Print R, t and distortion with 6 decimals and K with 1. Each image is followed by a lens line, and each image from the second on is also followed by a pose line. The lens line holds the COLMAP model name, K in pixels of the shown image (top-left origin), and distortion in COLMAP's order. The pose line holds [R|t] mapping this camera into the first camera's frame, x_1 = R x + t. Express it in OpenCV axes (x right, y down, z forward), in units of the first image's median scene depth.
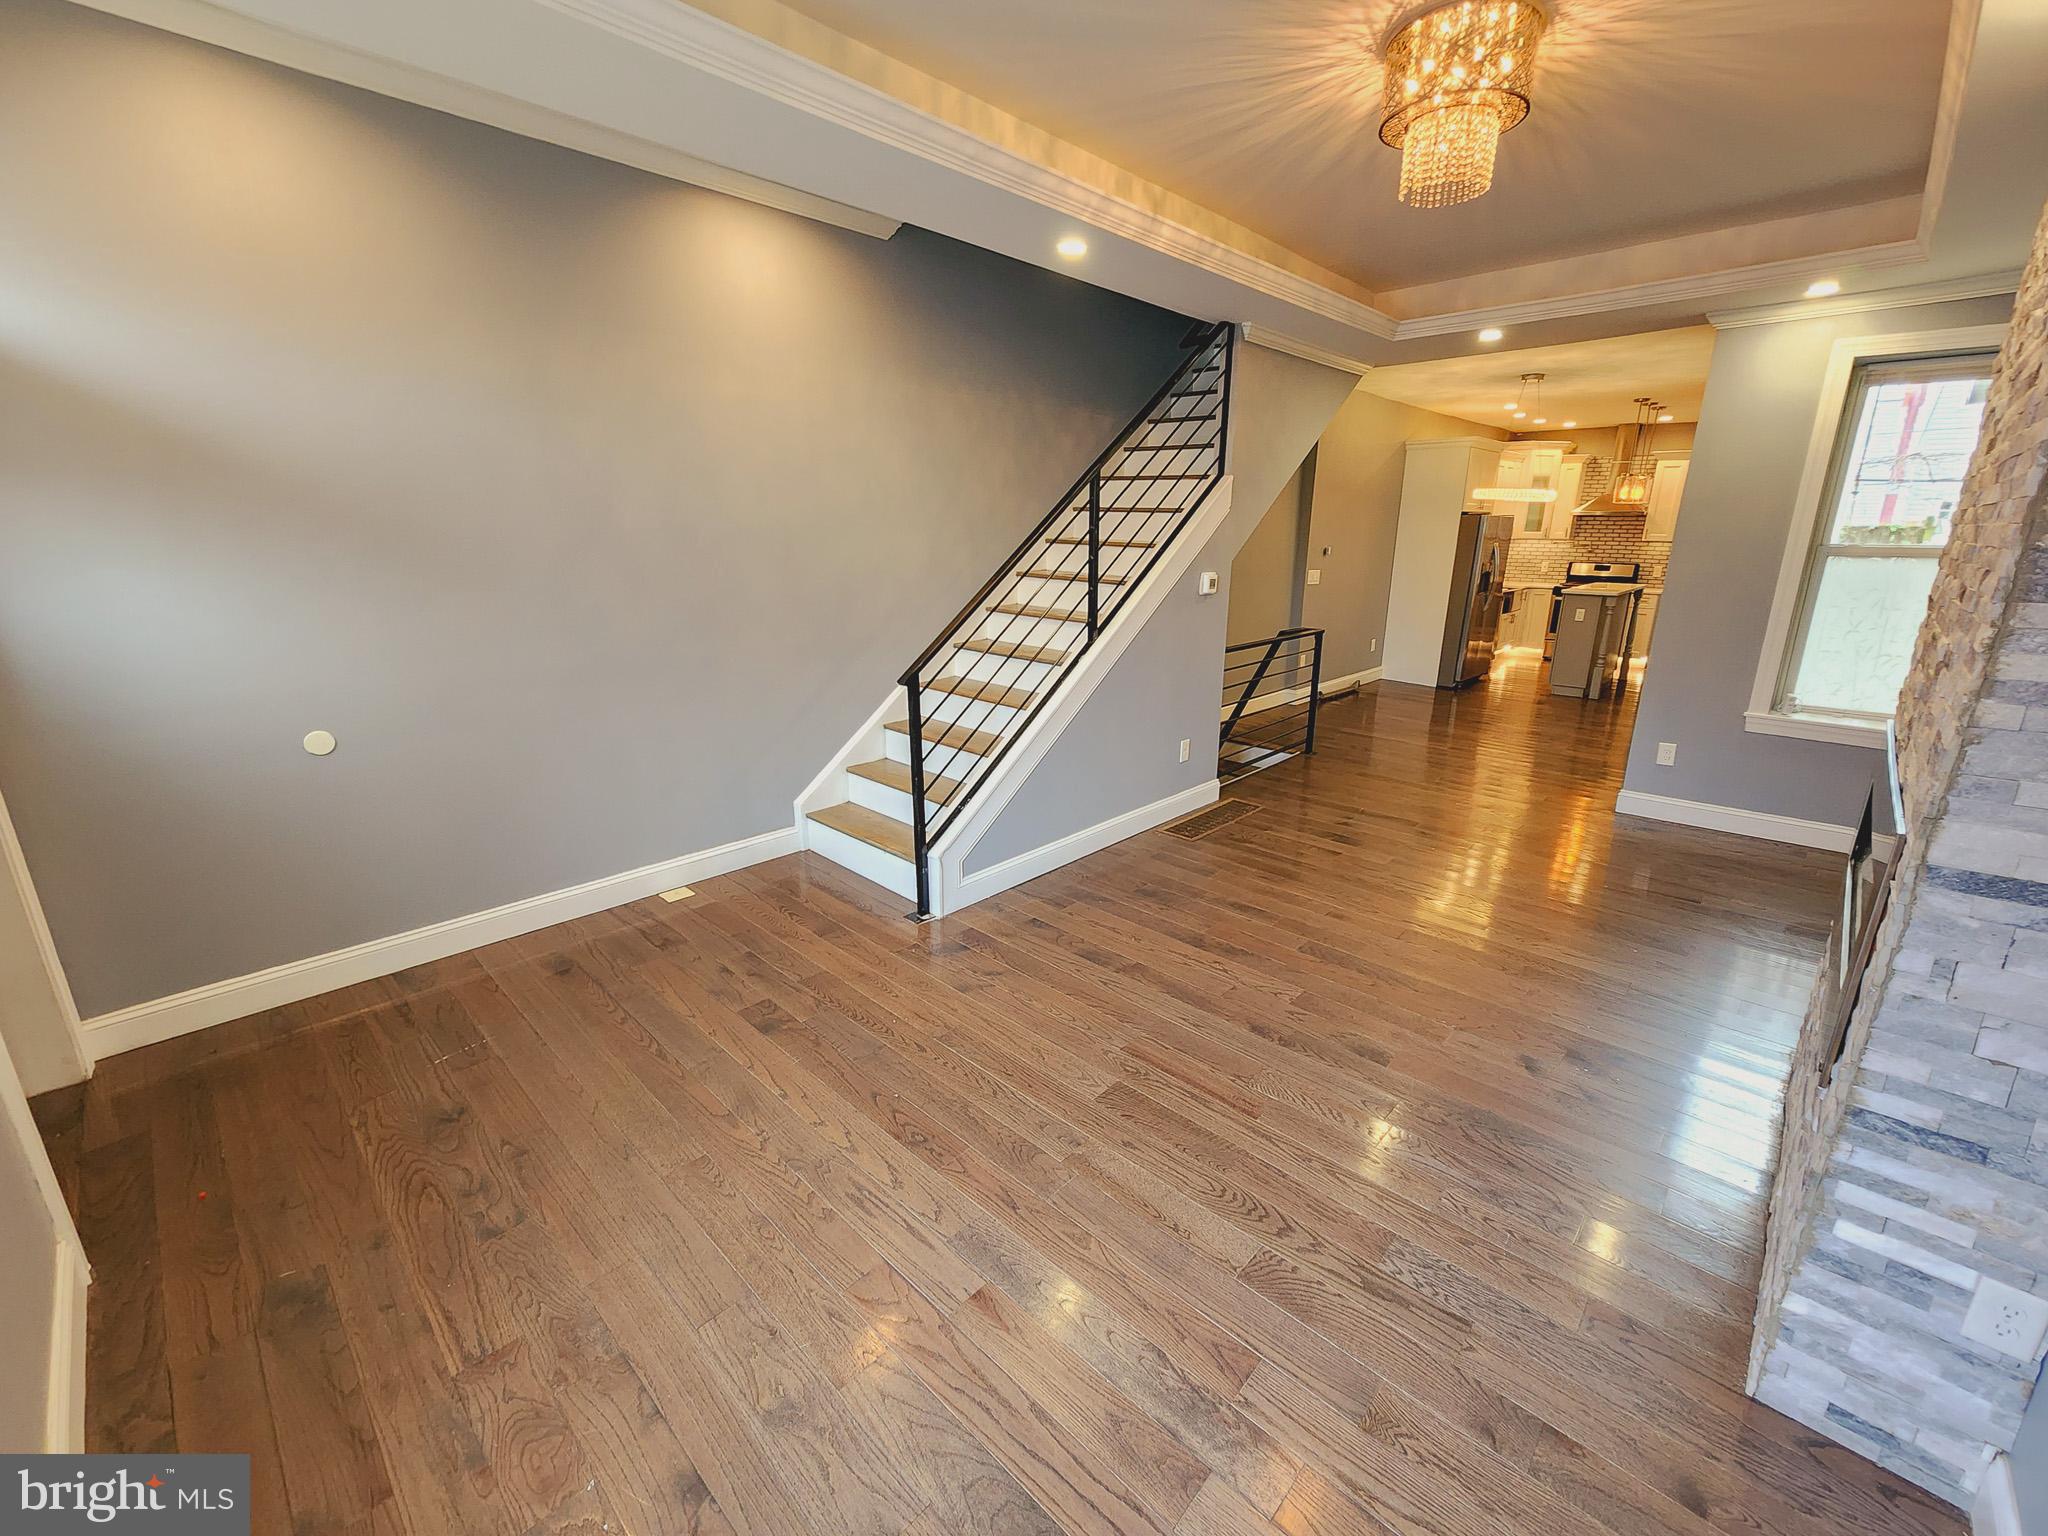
lens RADIAL K [[842.3, 0, 1044.2], [0, 842.3, 770.2], [0, 0, 1]] dist [-0.000230, -0.000332]
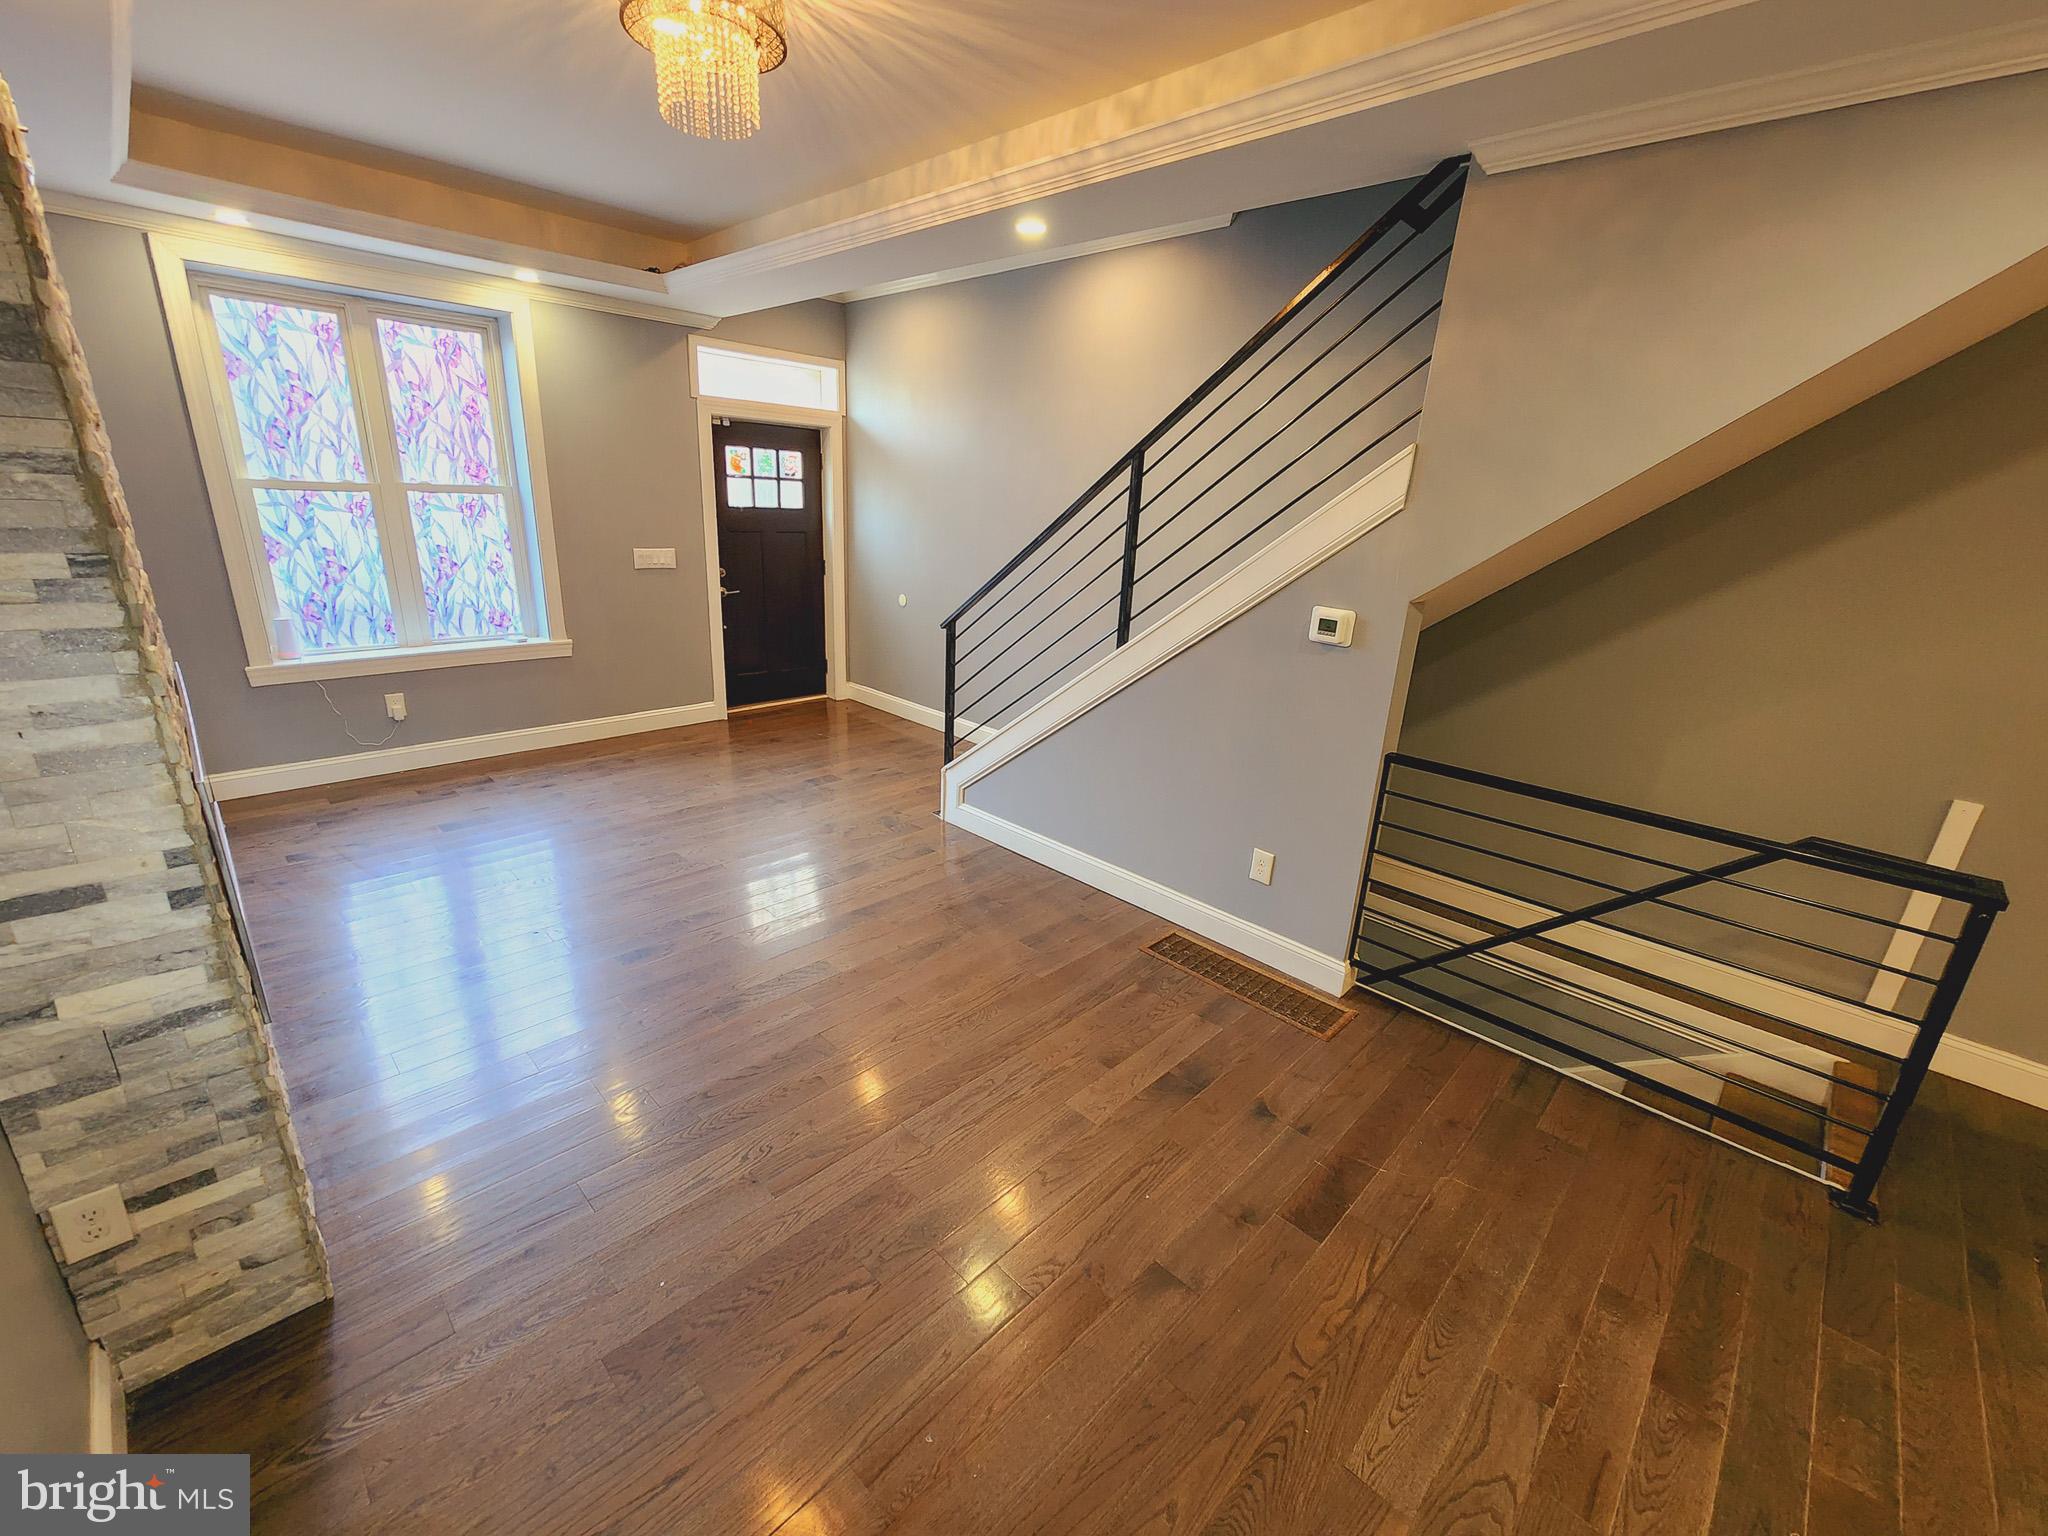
lens RADIAL K [[821.4, 0, 1025.1], [0, 821.4, 762.9], [0, 0, 1]] dist [0.016554, -0.000228]
pose [[-0.012887, 0.303152, -0.952855, 0.877542], [-0.330622, 0.898043, 0.290185, -0.256292], [0.943675, 0.318775, 0.088656, 0.844752]]
